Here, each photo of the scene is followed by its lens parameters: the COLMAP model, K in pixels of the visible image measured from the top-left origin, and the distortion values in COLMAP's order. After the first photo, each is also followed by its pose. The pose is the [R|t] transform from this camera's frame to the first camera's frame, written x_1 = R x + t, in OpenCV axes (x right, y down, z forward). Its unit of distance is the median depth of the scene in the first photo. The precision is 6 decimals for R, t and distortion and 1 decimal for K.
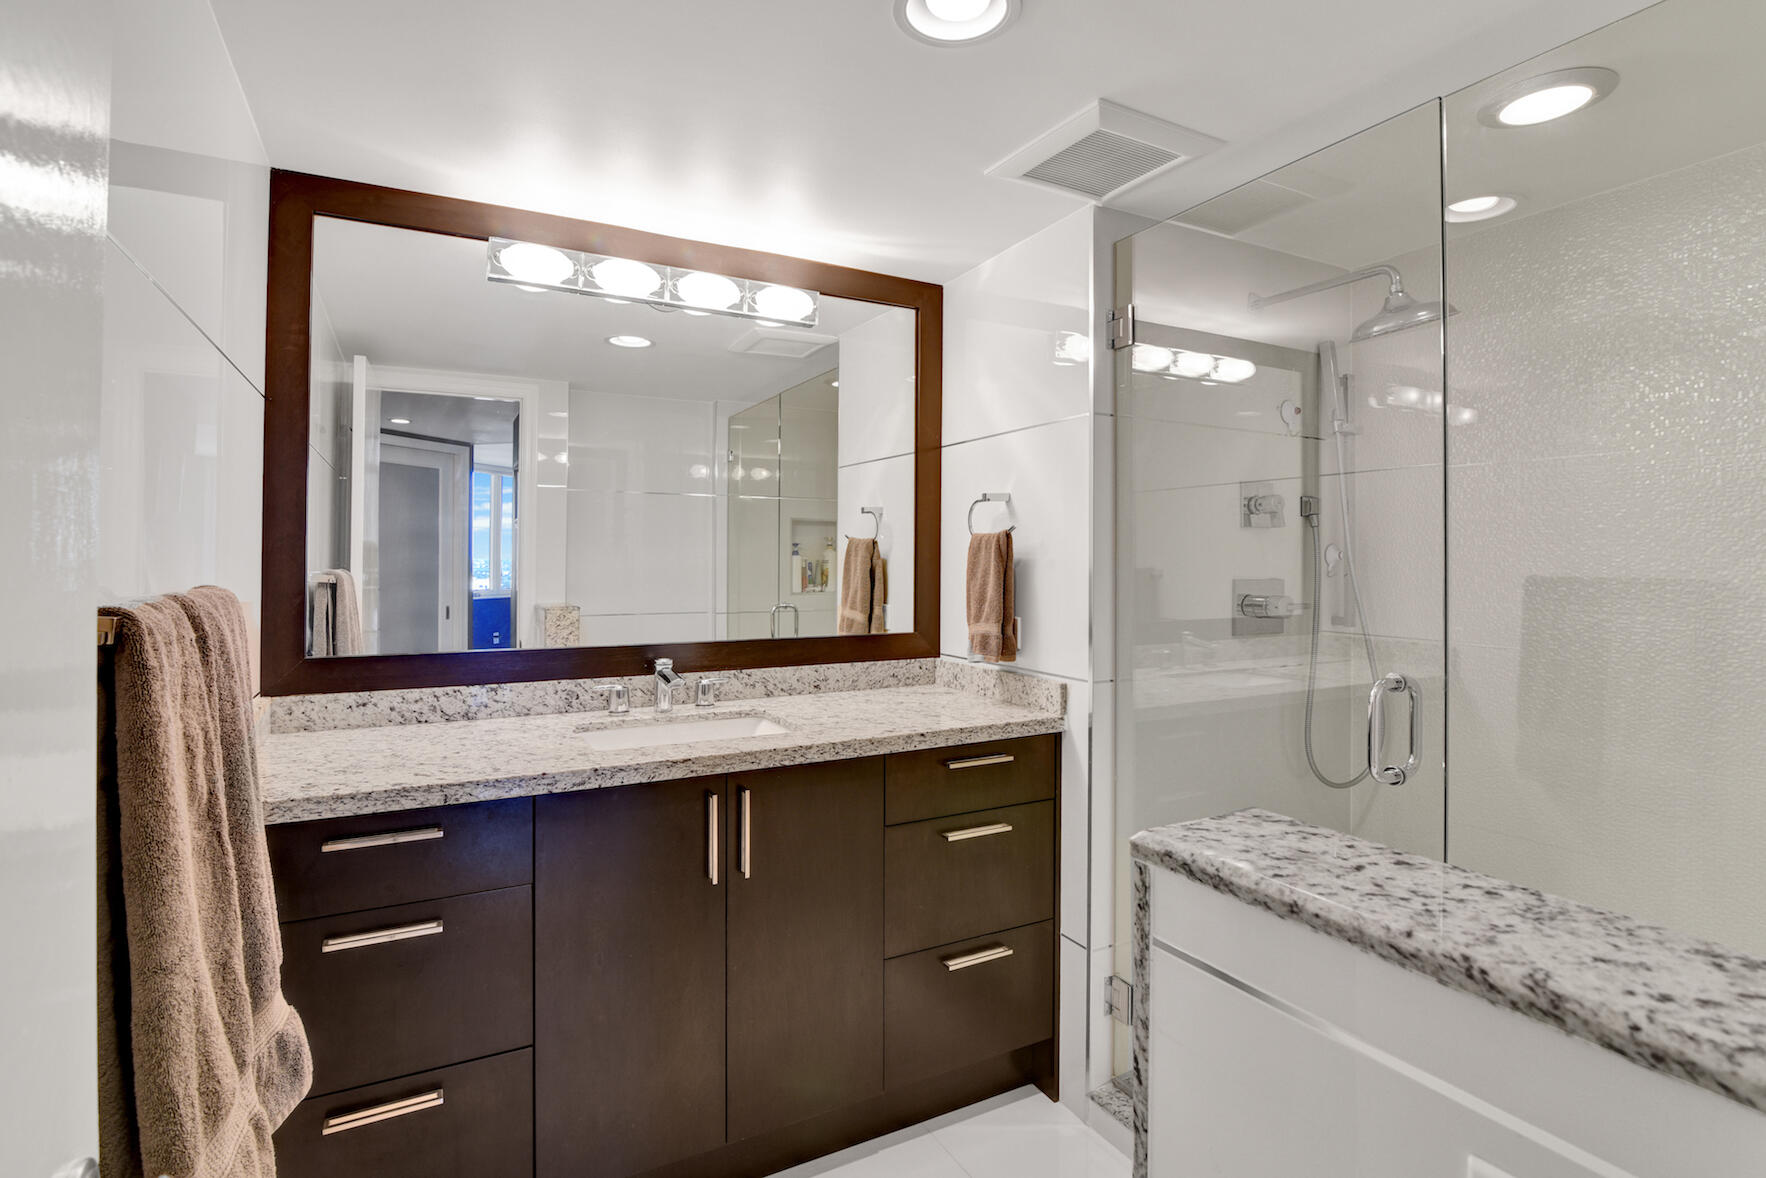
lens RADIAL K [[861.8, 0, 862.7], [0, 861.8, 592.7], [0, 0, 1]] dist [-0.017034, 0.000089]
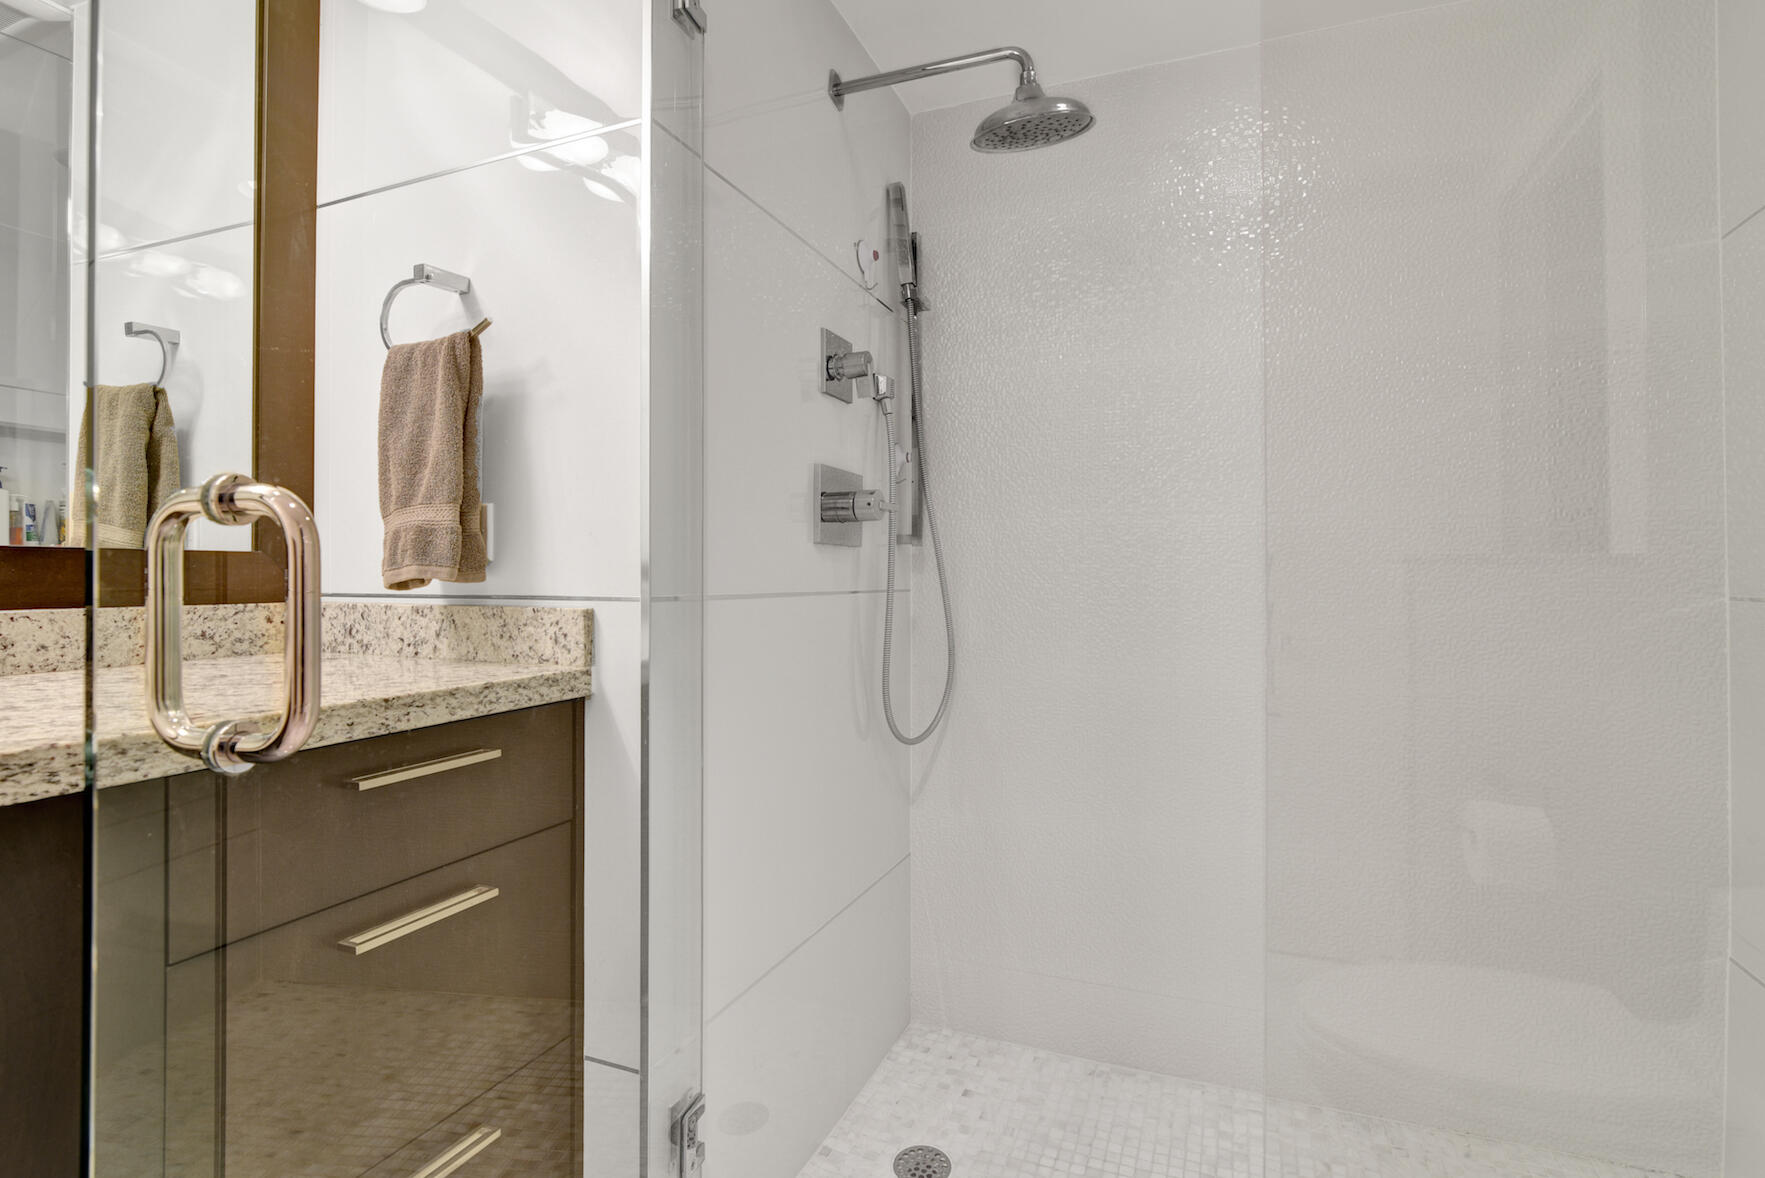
lens RADIAL K [[840.8, 0, 903.8], [0, 840.8, 585.7], [0, 0, 1]] dist [-0.018339, -0.000019]
pose [[0.747608, -0.003459, 0.664131, 0.023428], [0.021960, 0.999568, -0.019513, 0.099635], [-0.663777, 0.029172, 0.747362, 0.431813]]
